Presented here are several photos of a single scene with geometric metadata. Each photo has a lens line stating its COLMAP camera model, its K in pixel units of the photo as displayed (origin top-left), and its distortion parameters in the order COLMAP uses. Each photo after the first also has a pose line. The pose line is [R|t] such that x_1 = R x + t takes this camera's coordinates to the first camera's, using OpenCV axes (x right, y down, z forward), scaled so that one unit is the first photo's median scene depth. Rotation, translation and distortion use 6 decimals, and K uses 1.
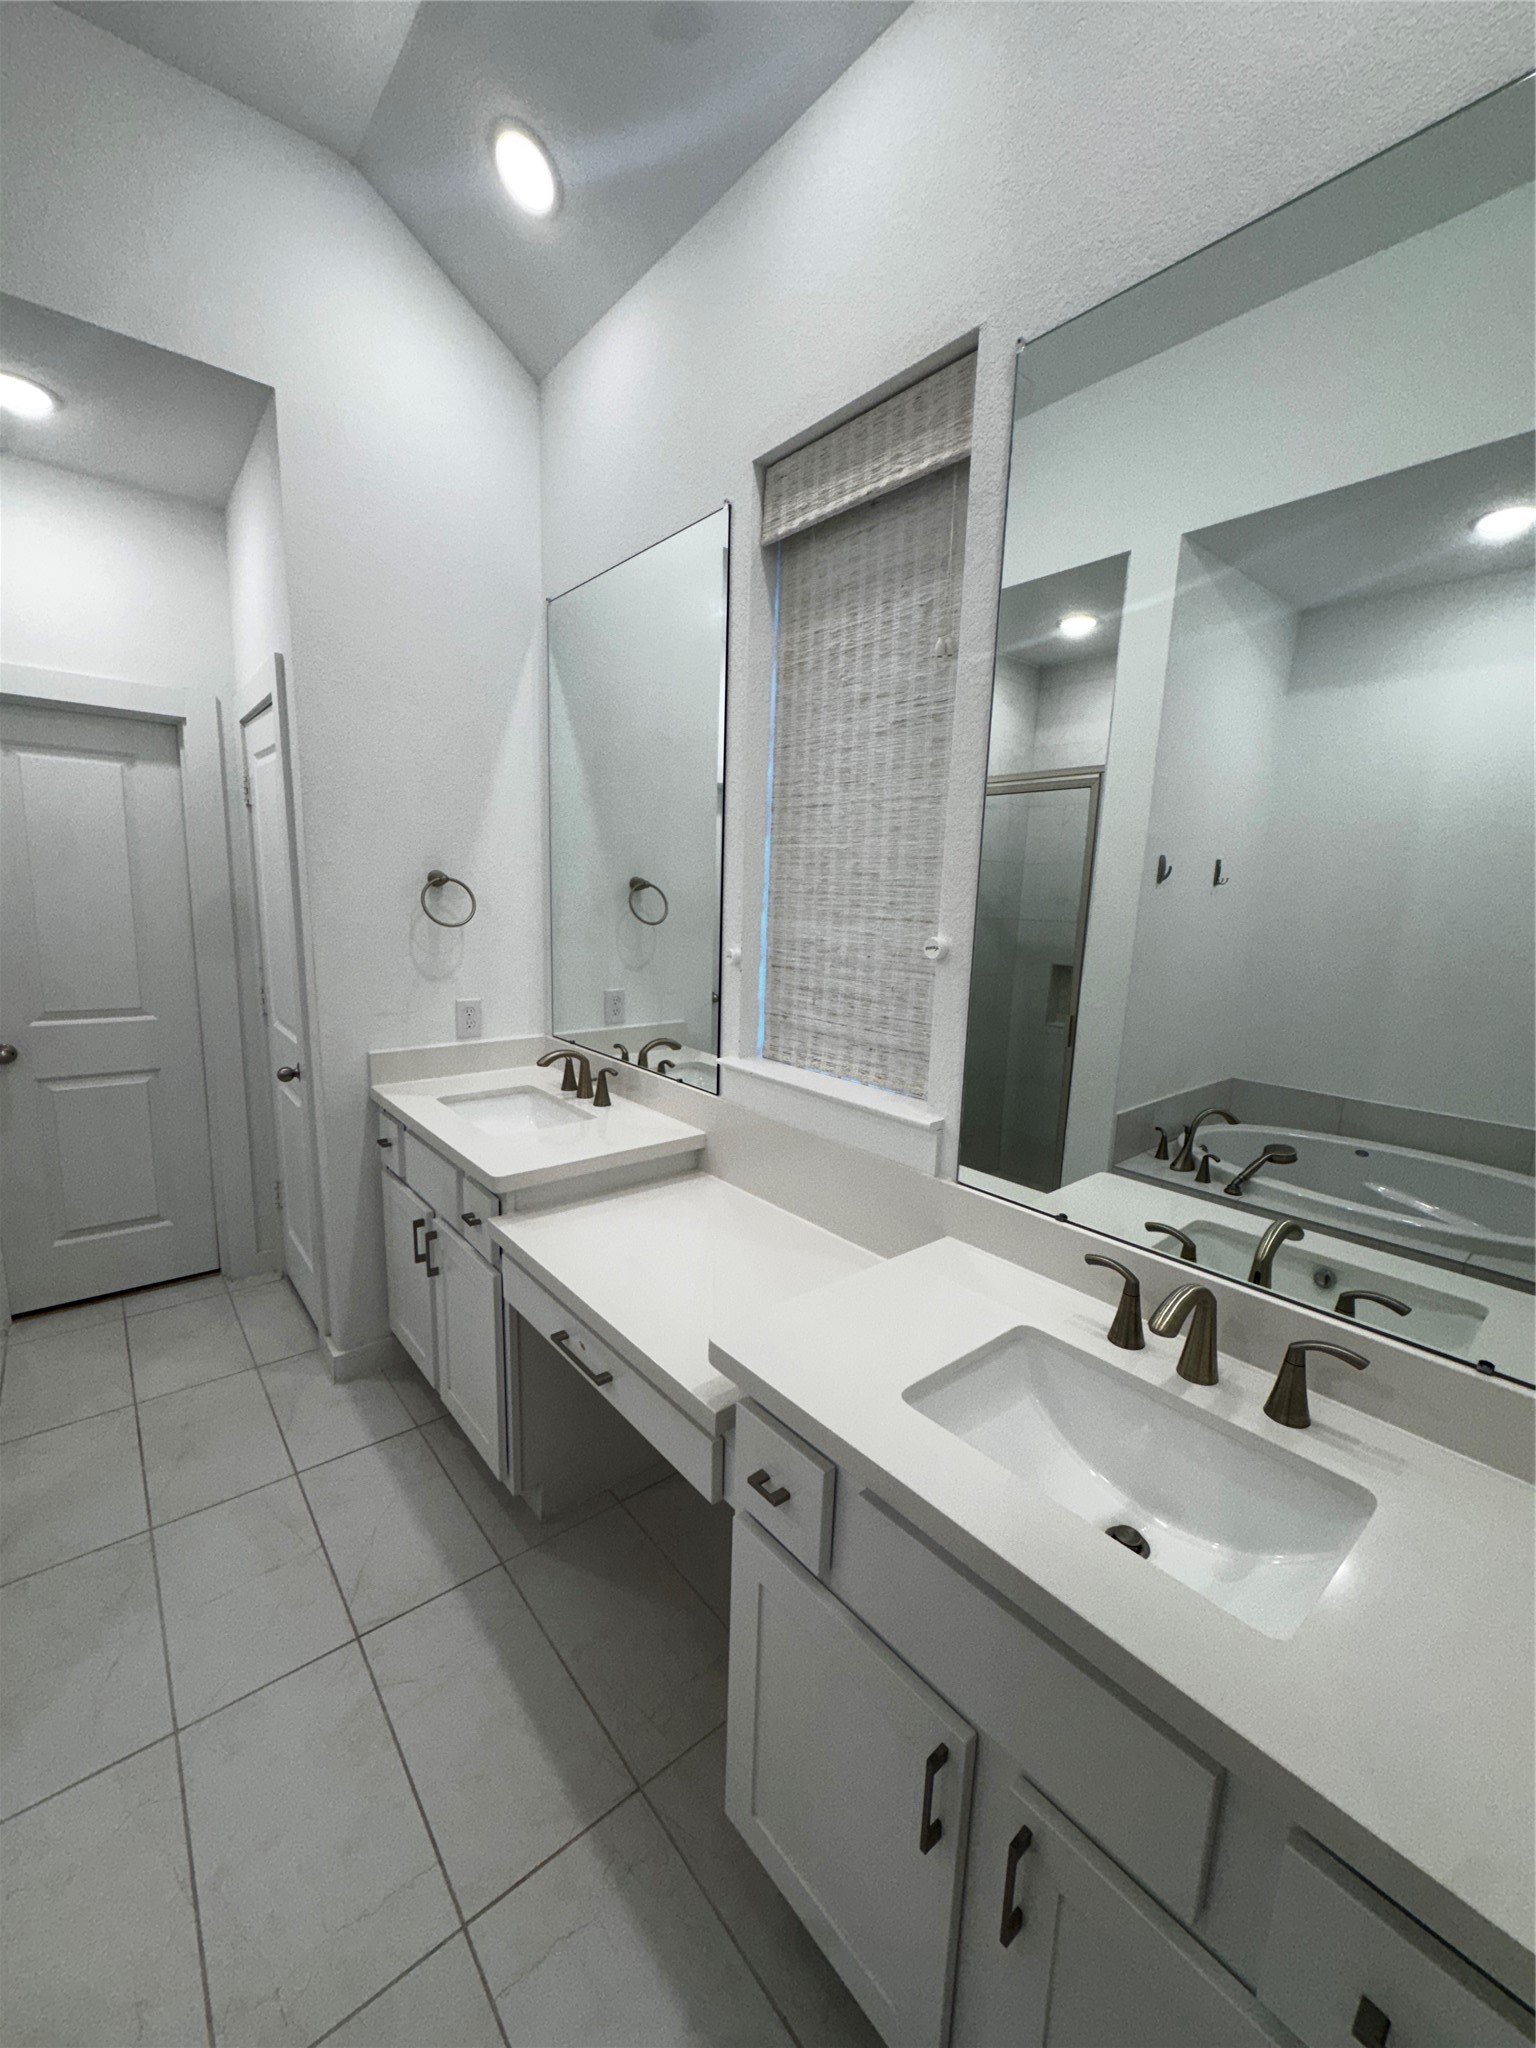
lens RADIAL K [[820.6, 0, 770.4], [0, 820.6, 1032.9], [0, 0, 1]] dist [-0.000245, 0.001133]
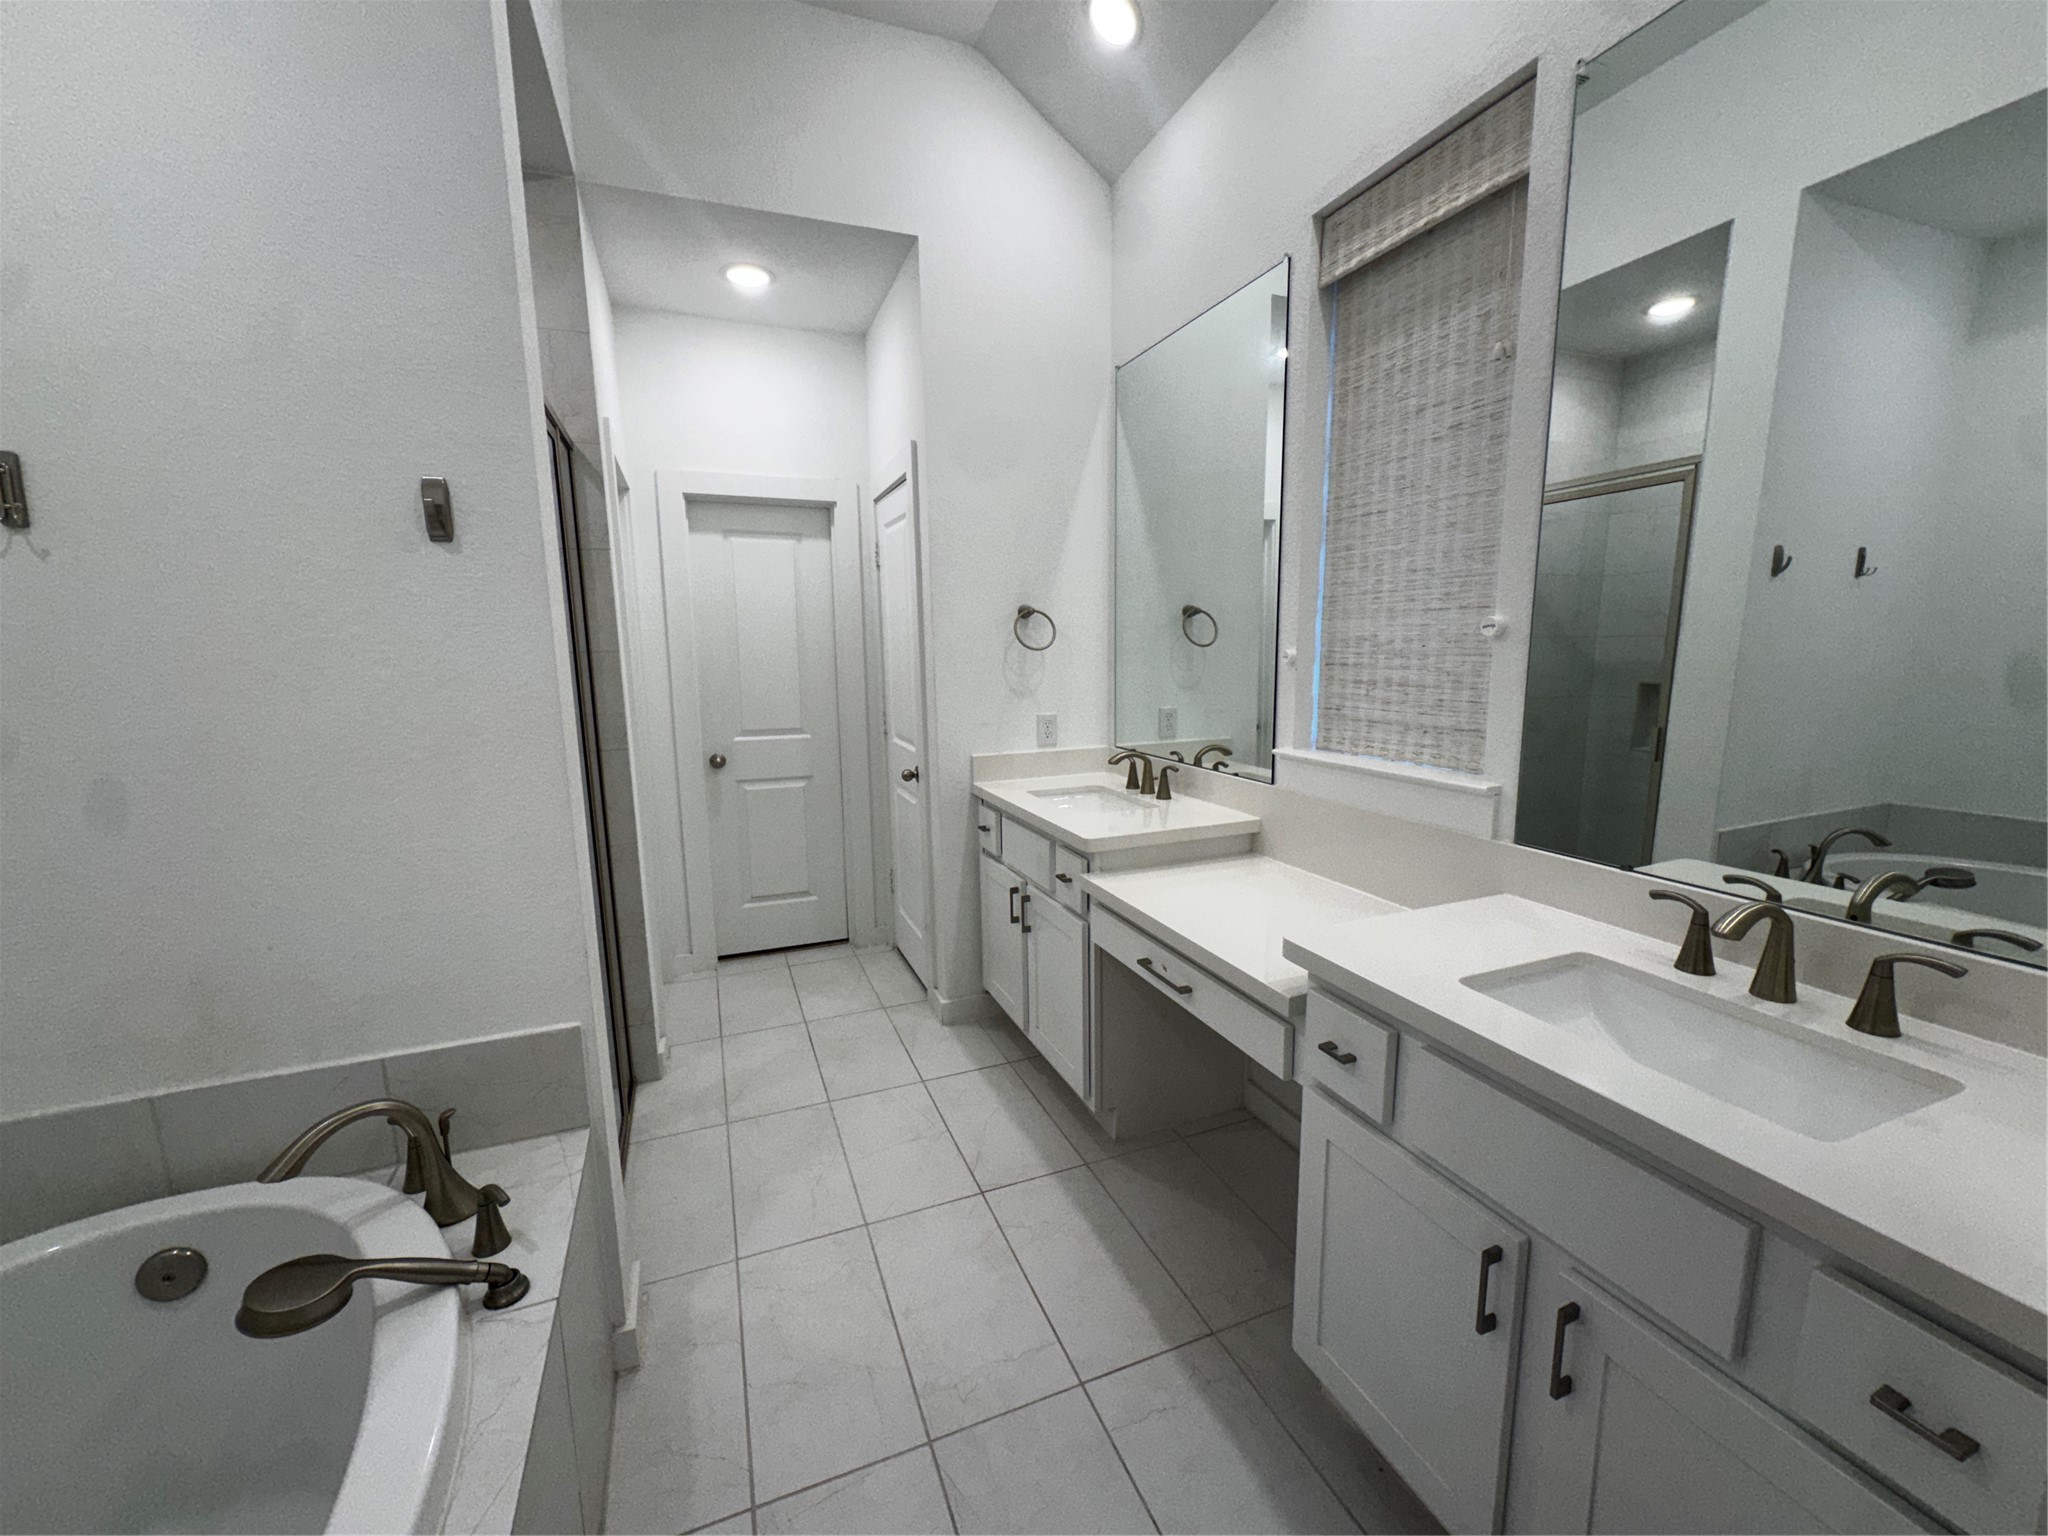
lens RADIAL K [[820.6, 0, 1026.8], [0, 820.6, 775.7], [0, 0, 1]] dist [-0.000245, 0.001133]
pose [[0.948960, 0.004924, -0.315358, -0.032667], [-0.010483, 0.999818, -0.015934, 0.094972], [0.315222, 0.018427, 0.948839, -0.178347]]
